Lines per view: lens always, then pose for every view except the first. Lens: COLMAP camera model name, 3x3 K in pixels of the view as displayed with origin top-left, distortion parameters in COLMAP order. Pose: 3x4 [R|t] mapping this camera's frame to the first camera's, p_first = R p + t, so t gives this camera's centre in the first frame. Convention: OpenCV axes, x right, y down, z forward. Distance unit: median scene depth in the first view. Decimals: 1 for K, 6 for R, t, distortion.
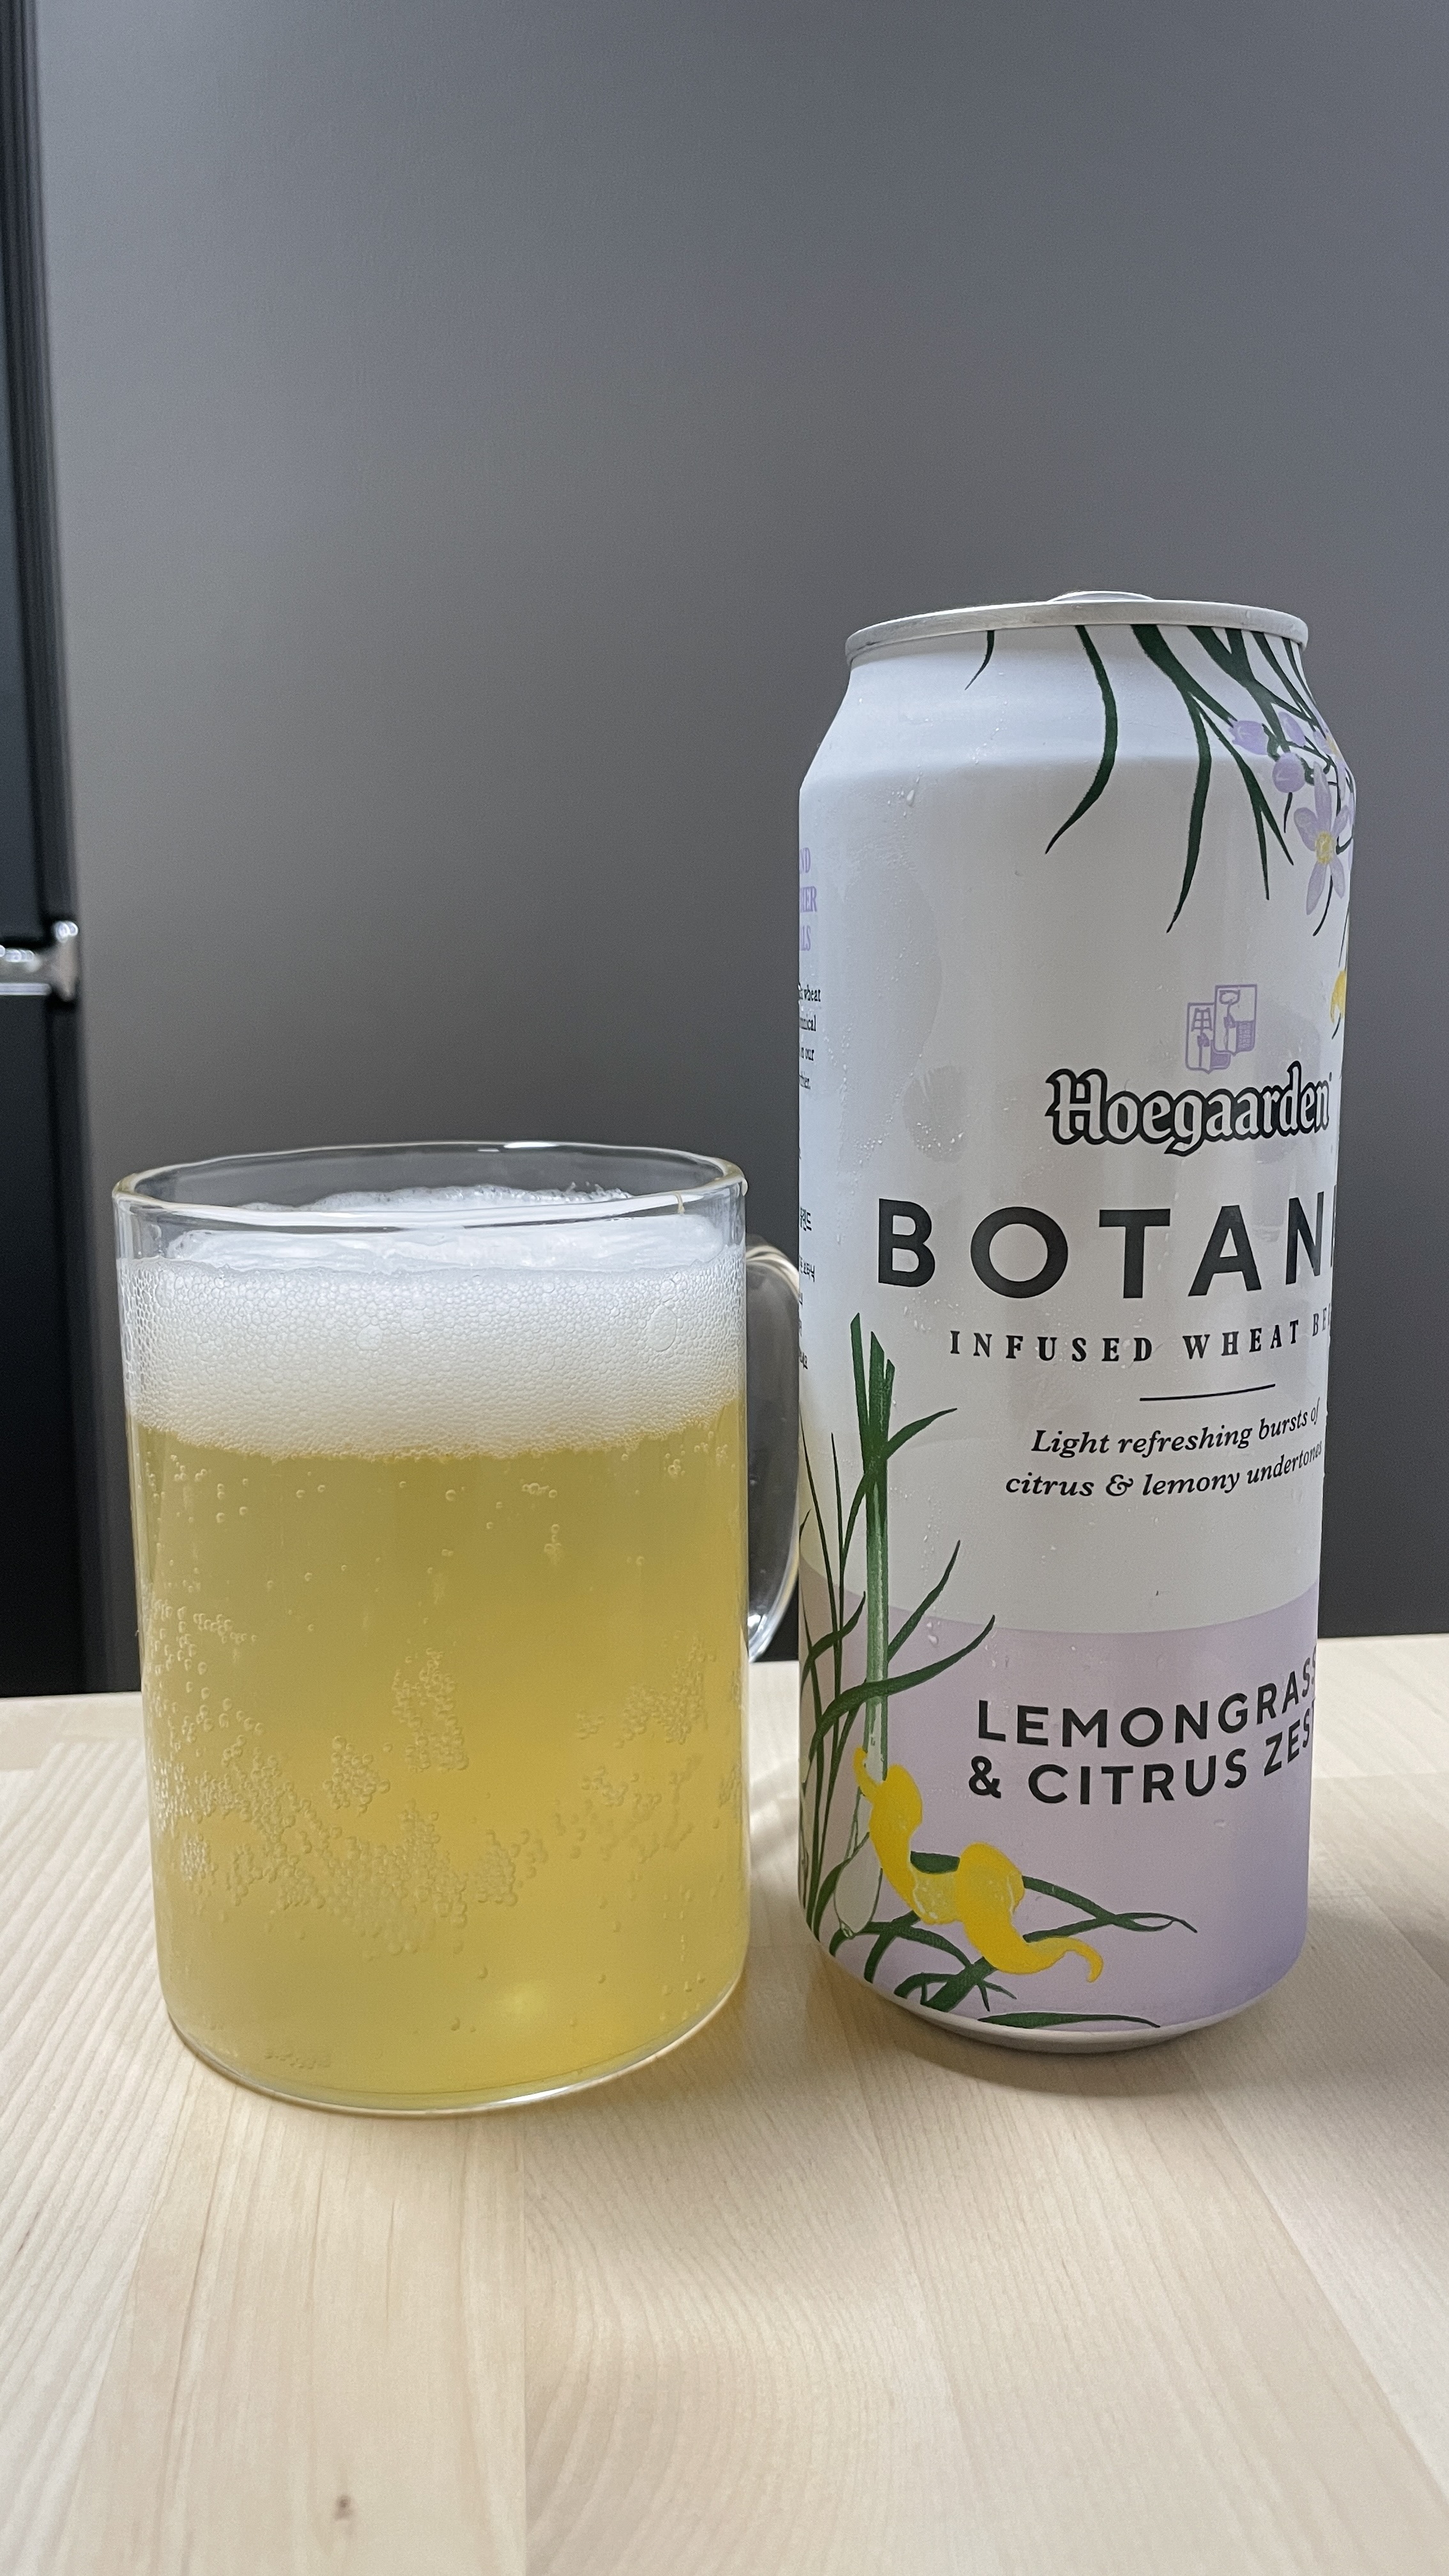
lens RADIAL K [[2068.7, 0, 708.4], [0, 2068.7, 1313.3], [0, 0, 1]] dist [0.022109, -0.035593]
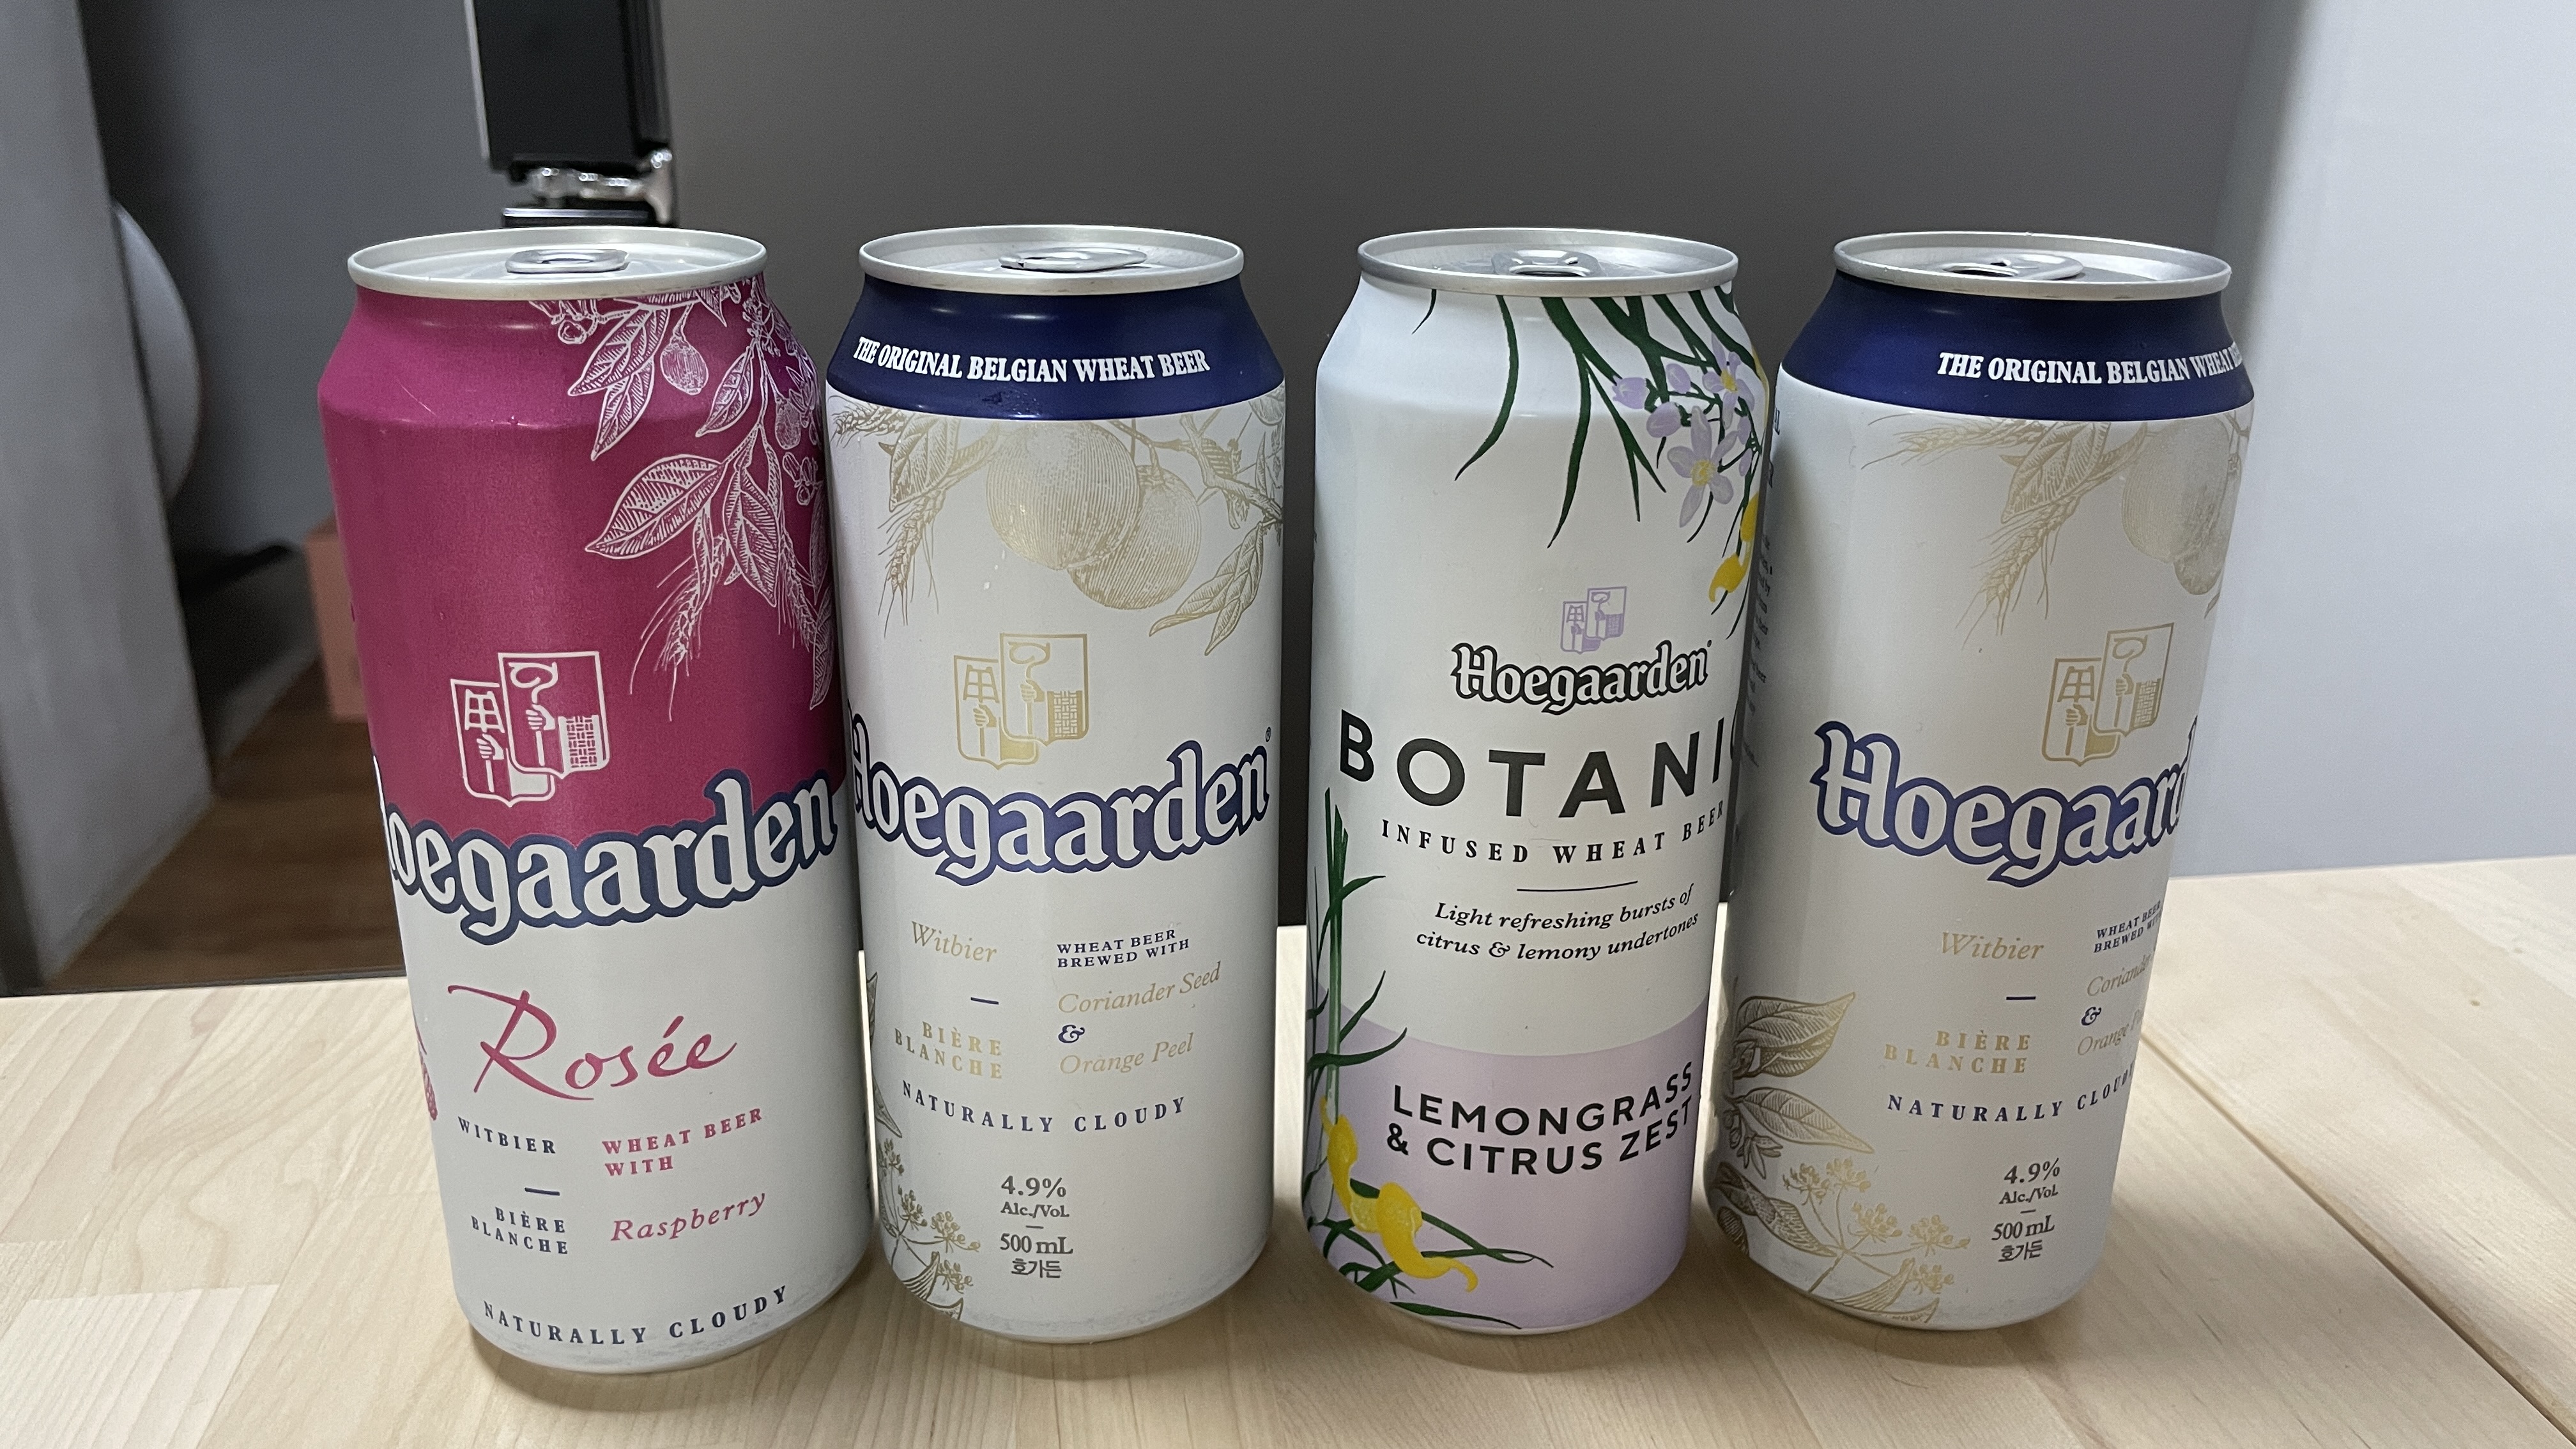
lens RADIAL K [[2068.7, 0, 1277.7], [0, 2068.7, 711.0], [0, 0, 1]] dist [0.022109, -0.035593]
pose [[0.974039, 0.091795, -0.206936, 0.316216], [-0.051972, 0.980359, 0.190248, -0.303570], [0.220335, -0.174554, 0.959679, -0.256815]]
